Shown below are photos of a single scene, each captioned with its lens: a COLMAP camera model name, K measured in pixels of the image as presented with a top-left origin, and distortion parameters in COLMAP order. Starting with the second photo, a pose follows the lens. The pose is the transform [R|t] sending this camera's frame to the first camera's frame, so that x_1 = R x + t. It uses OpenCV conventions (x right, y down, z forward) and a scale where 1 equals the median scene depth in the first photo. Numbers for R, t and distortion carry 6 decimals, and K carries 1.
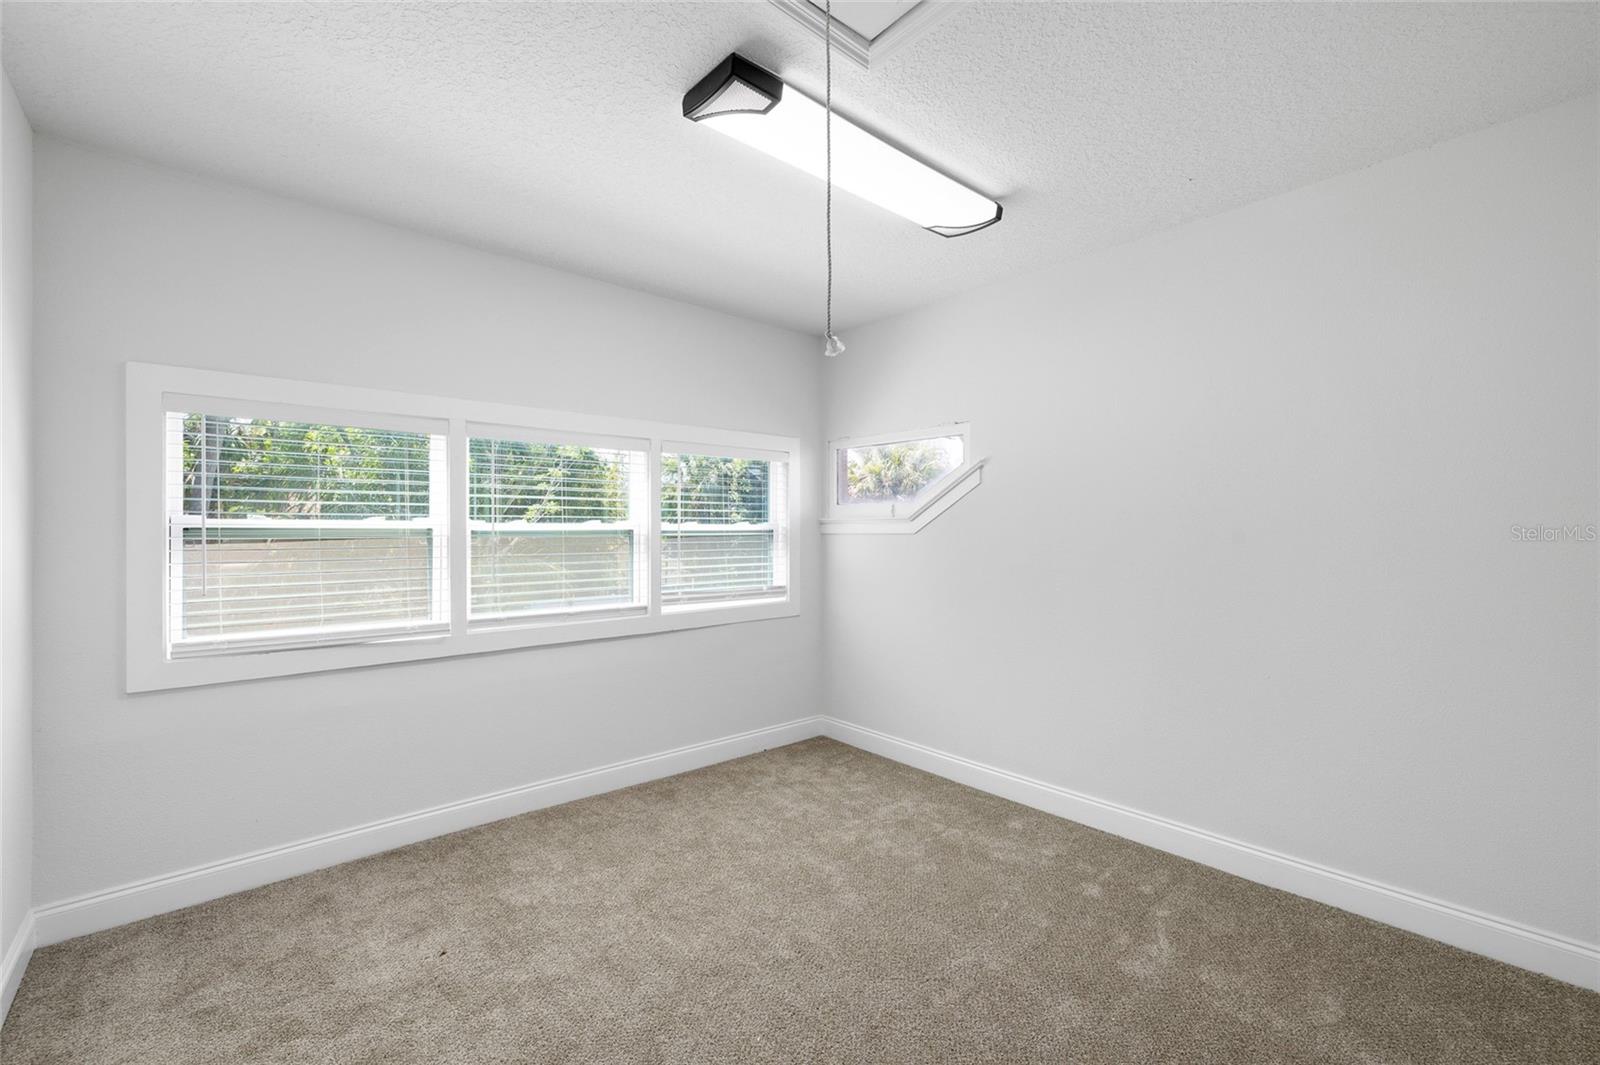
lens RADIAL K [[677.6, 0, 798.2], [0, 677.6, 535.8], [0, 0, 1]] dist [-0.000309, 0.000657]
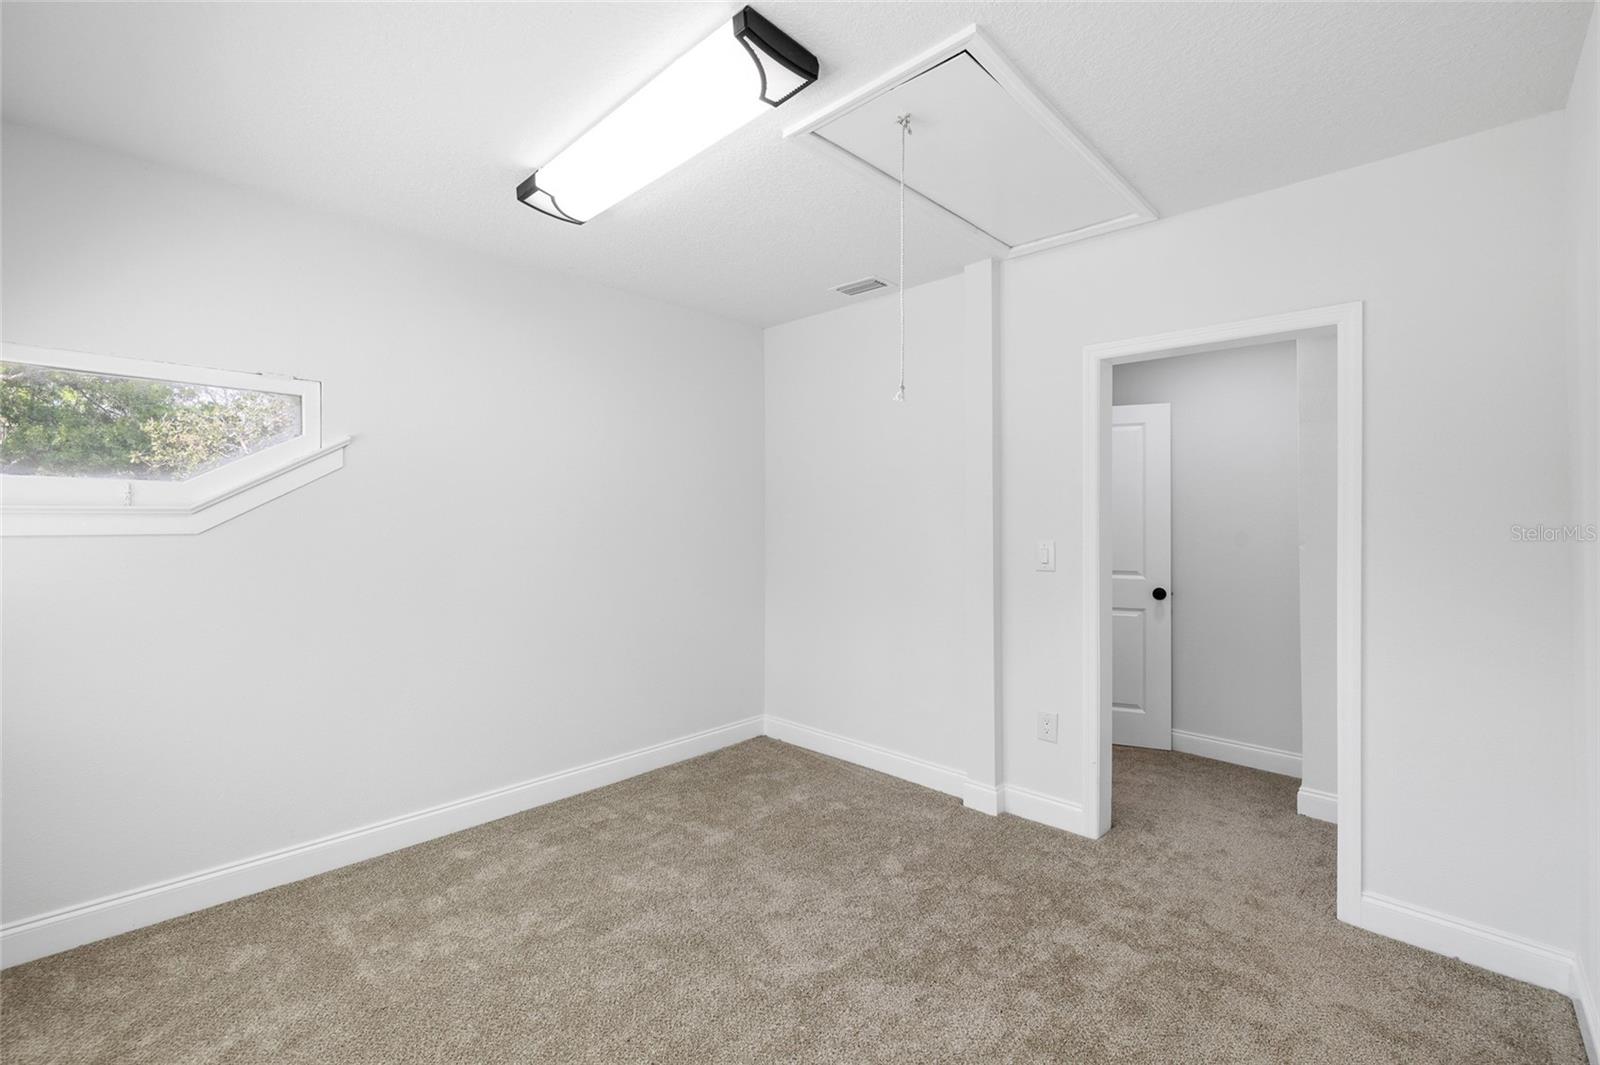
lens RADIAL K [[677.6, 0, 797.4], [0, 677.6, 526.6], [0, 0, 1]] dist [-0.000309, 0.000657]
pose [[-0.101690, -0.003604, 0.994810, -0.587656], [-0.002770, 0.999991, 0.003340, -0.018344], [-0.994812, -0.002416, -0.101699, 0.599750]]
